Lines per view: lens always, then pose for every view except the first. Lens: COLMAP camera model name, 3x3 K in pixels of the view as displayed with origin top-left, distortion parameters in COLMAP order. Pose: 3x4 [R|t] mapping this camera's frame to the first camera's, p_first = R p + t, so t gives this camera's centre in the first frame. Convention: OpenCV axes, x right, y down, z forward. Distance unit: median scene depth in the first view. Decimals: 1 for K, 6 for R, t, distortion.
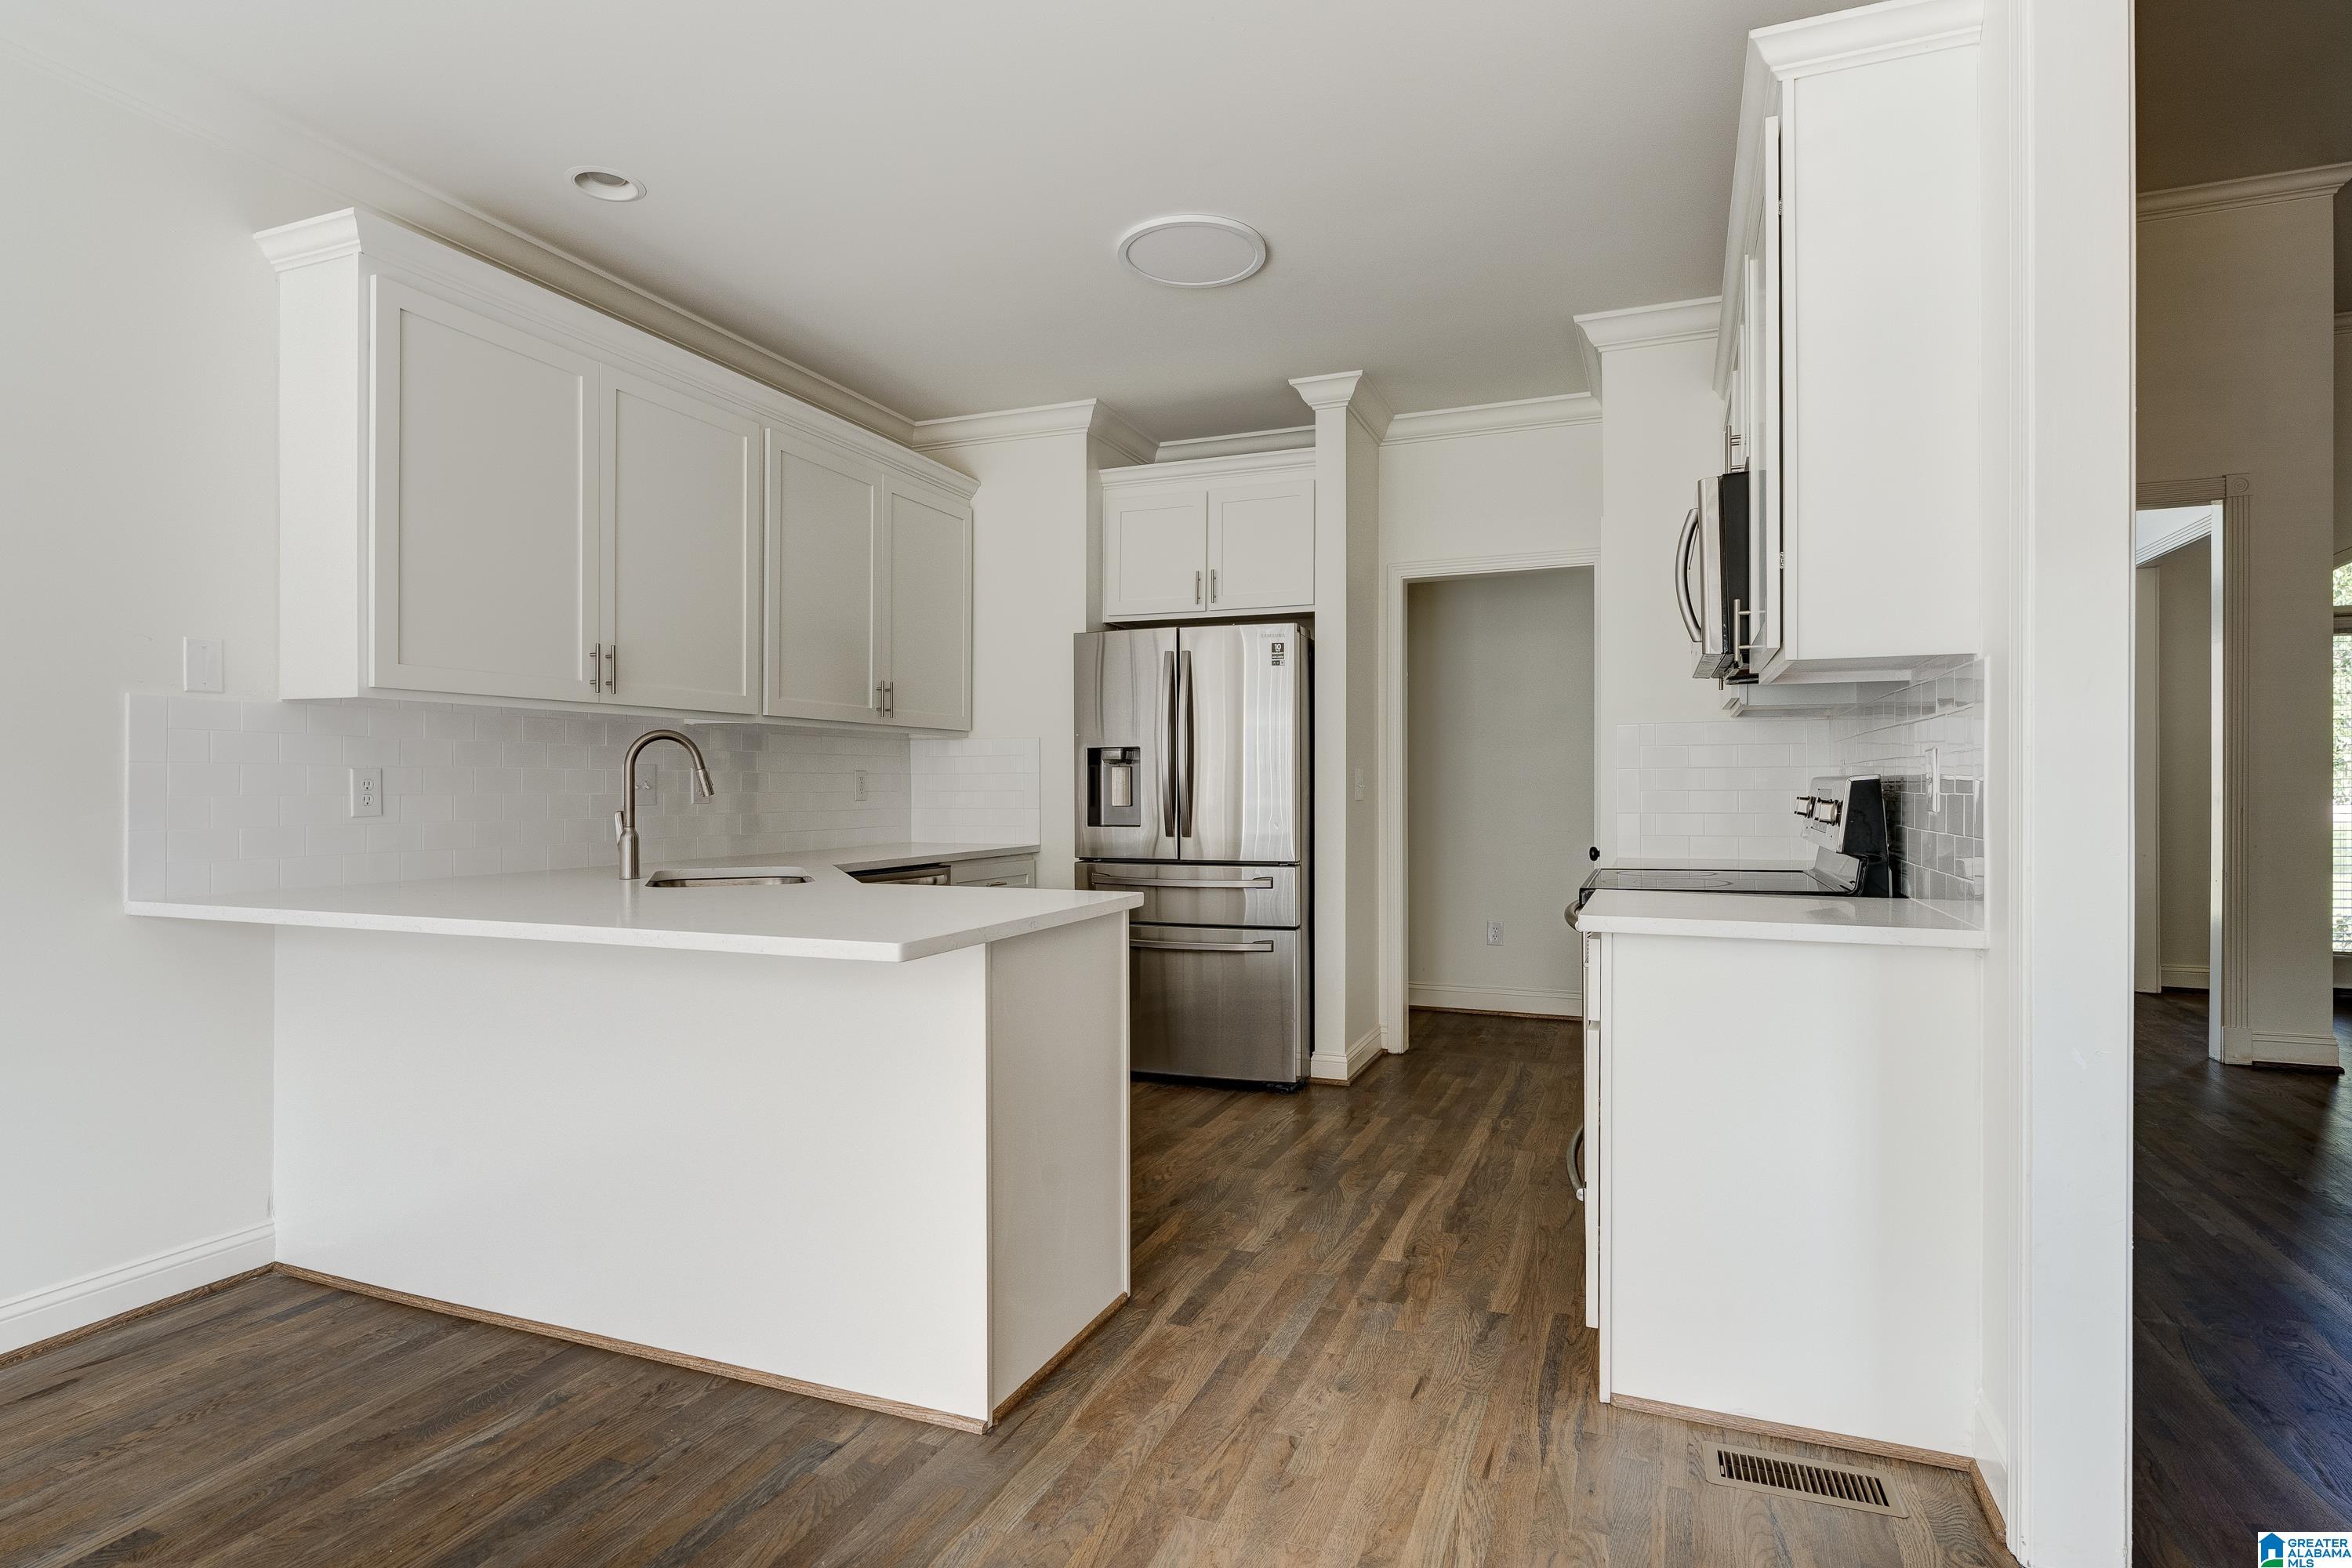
lens RADIAL K [[1211.3, 0, 1169.3], [0, 1211.3, 773.1], [0, 0, 1]] dist [-0.003281, -0.000589]
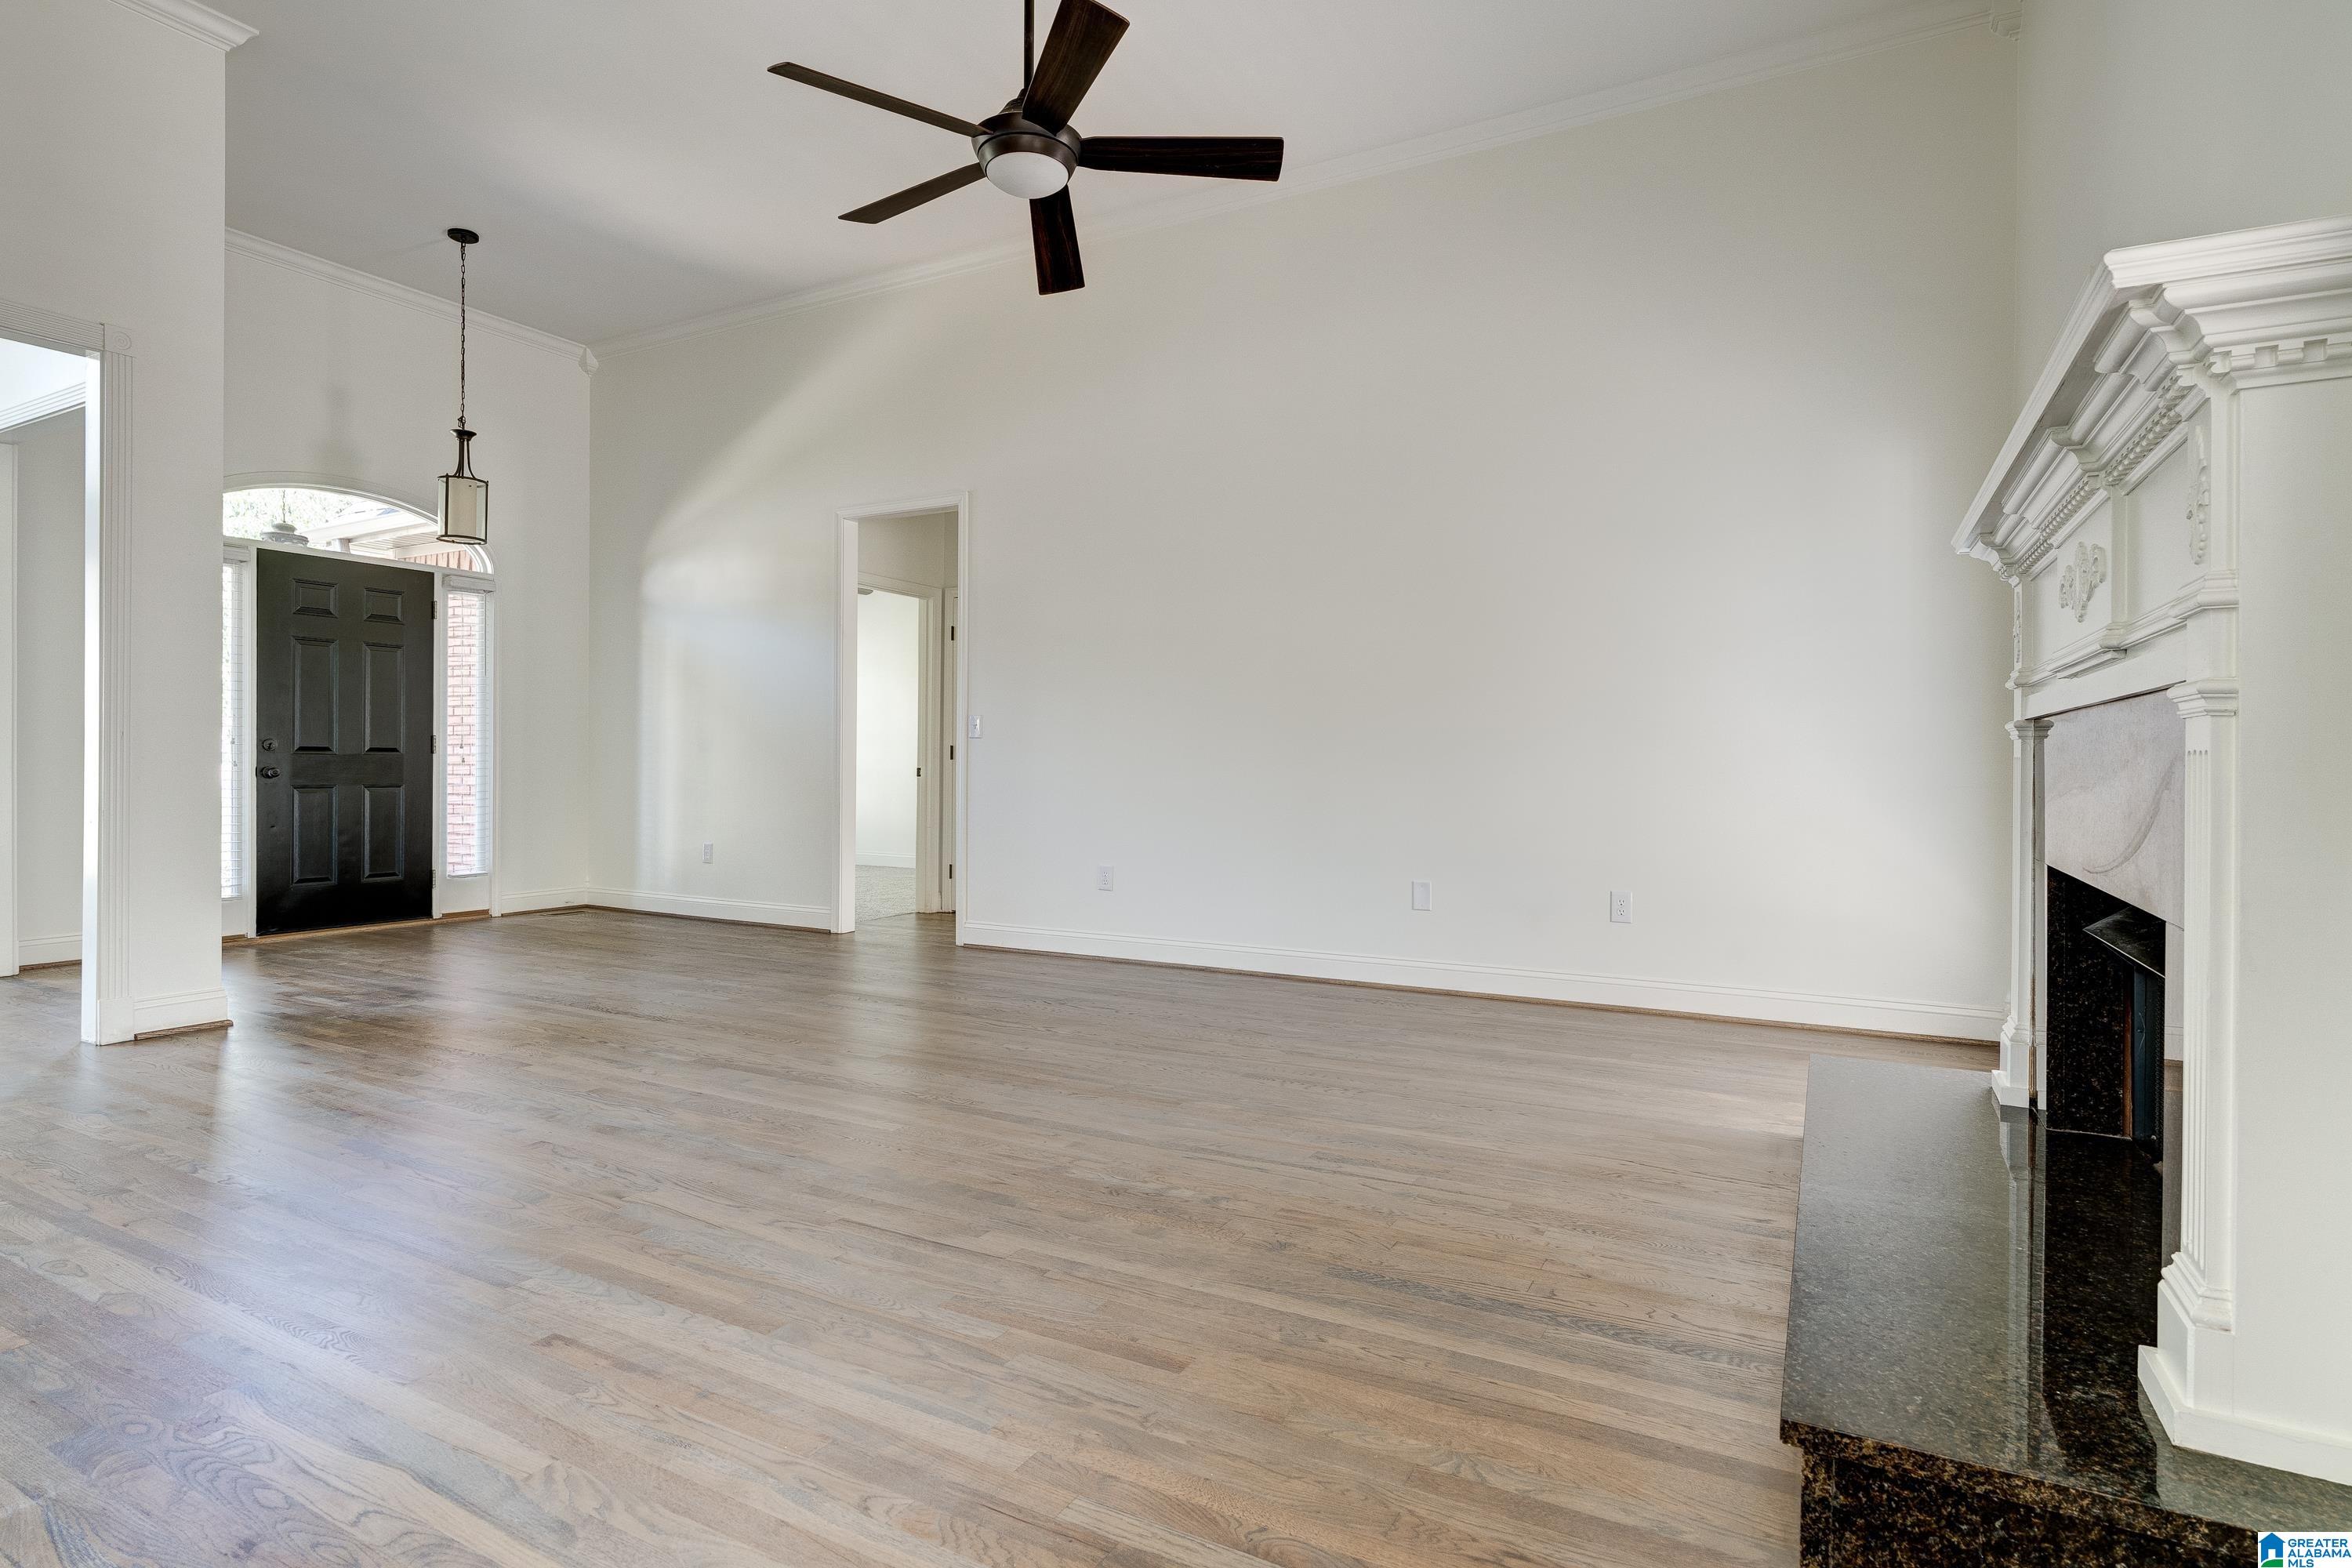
lens RADIAL K [[1211.3, 0, 1169.3], [0, 1211.3, 773.1], [0, 0, 1]] dist [-0.003281, -0.000589]
pose [[0.124246, -0.009844, 0.992203, 0.187513], [-0.011366, 0.999871, 0.011343, 0.047183], [-0.992186, -0.012687, 0.124118, 0.222606]]
